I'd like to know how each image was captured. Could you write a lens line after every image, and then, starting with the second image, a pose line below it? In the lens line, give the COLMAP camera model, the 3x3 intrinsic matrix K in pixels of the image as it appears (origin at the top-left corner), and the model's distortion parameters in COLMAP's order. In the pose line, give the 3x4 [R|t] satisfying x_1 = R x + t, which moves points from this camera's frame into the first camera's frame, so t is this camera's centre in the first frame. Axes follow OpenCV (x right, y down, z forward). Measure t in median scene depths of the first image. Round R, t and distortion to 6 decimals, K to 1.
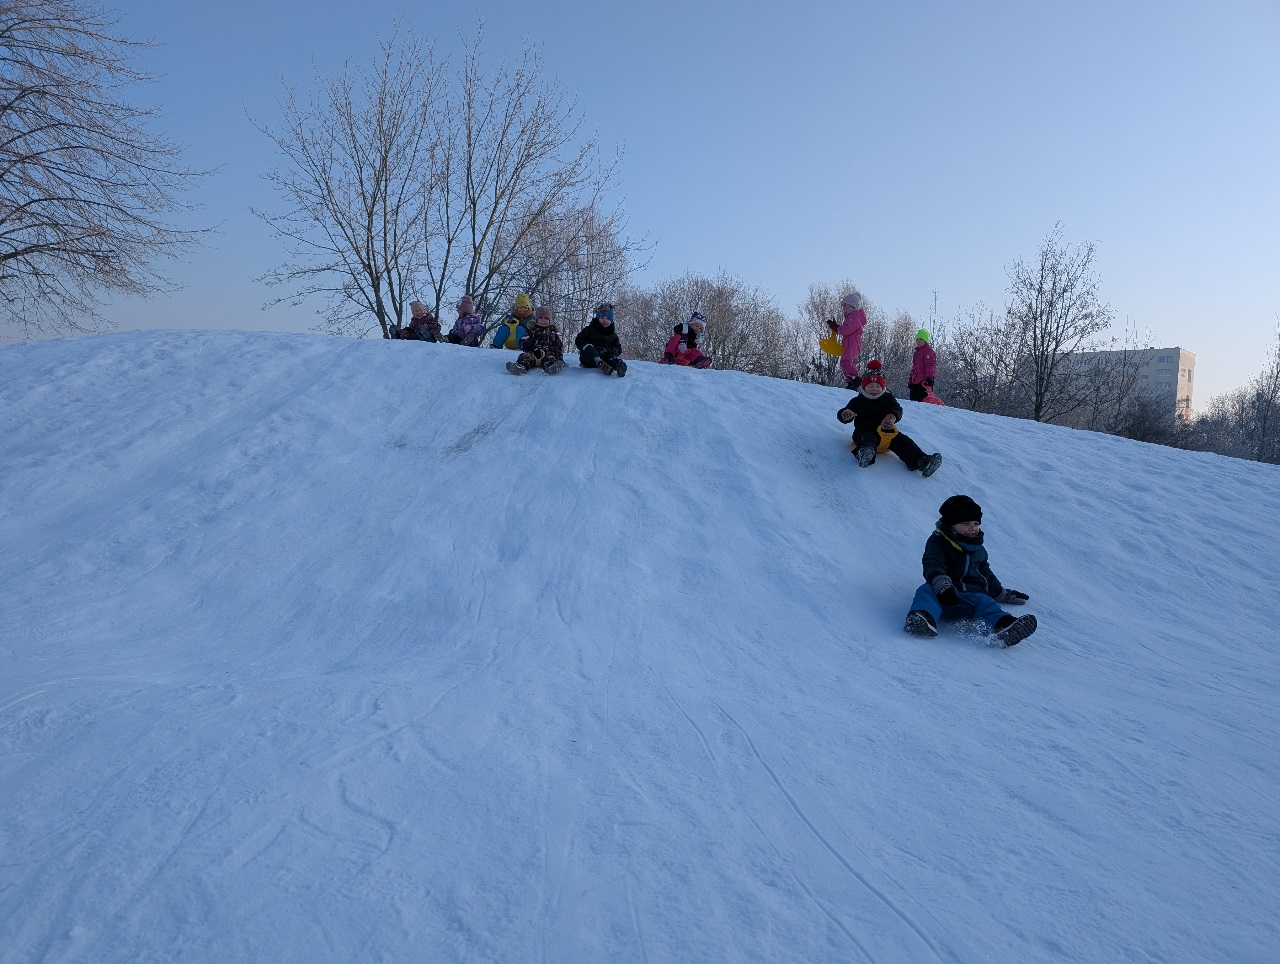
lens RADIAL K [[804.1, 0, 640.0], [0, 804.1, 482.0], [0, 0, 1]] dist [0.003186, 0.000371]
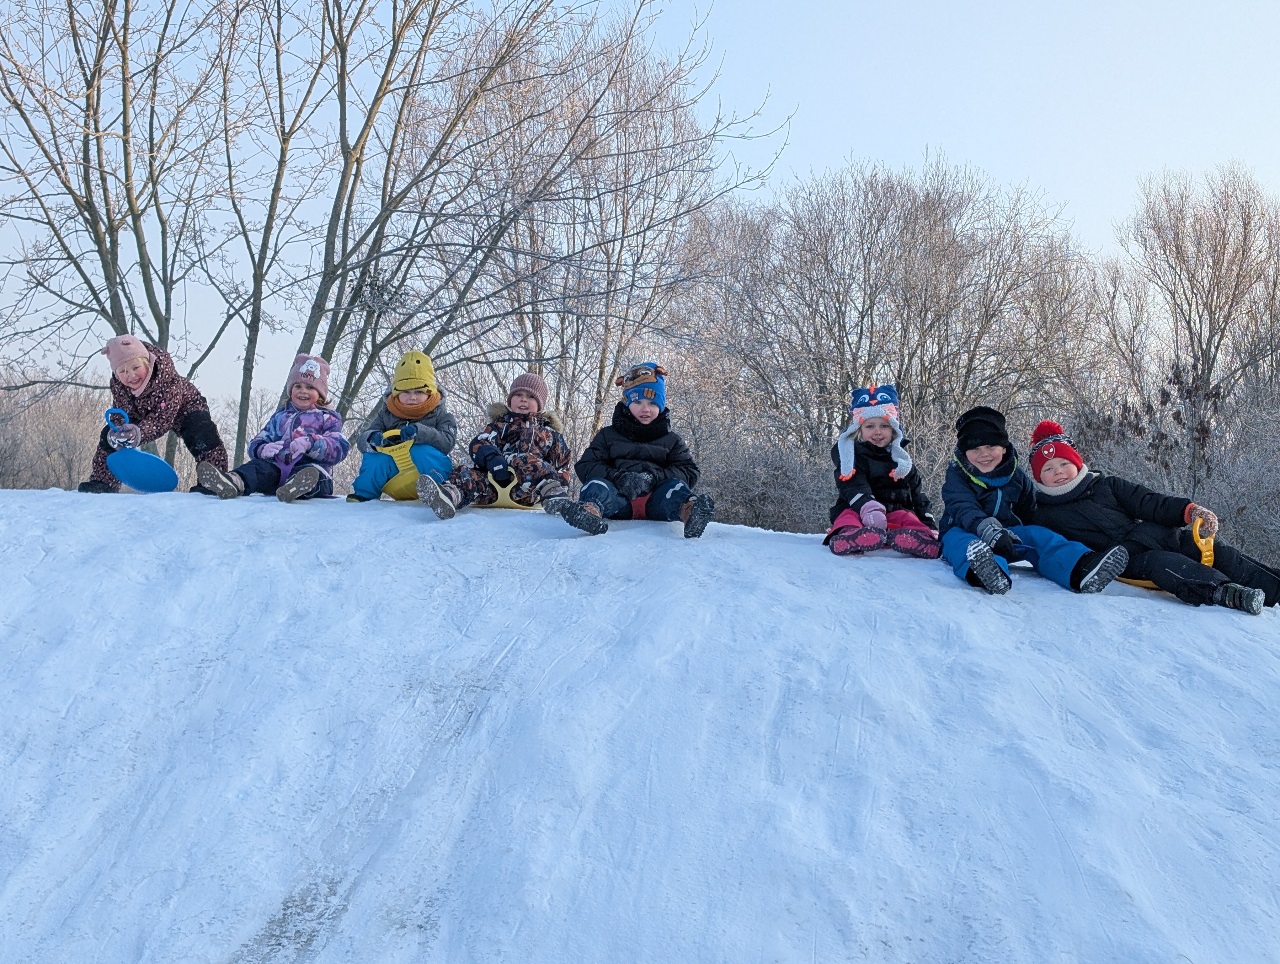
lens RADIAL K [[1785.1, 0, 640.0], [0, 1785.1, 482.0], [0, 0, 1]] dist [0.047883, -0.018719]
pose [[0.998089, -0.026321, -0.055908, -0.009898], [0.022537, 0.997481, -0.067259, -0.058372], [0.057538, 0.065870, 0.996168, 0.113872]]
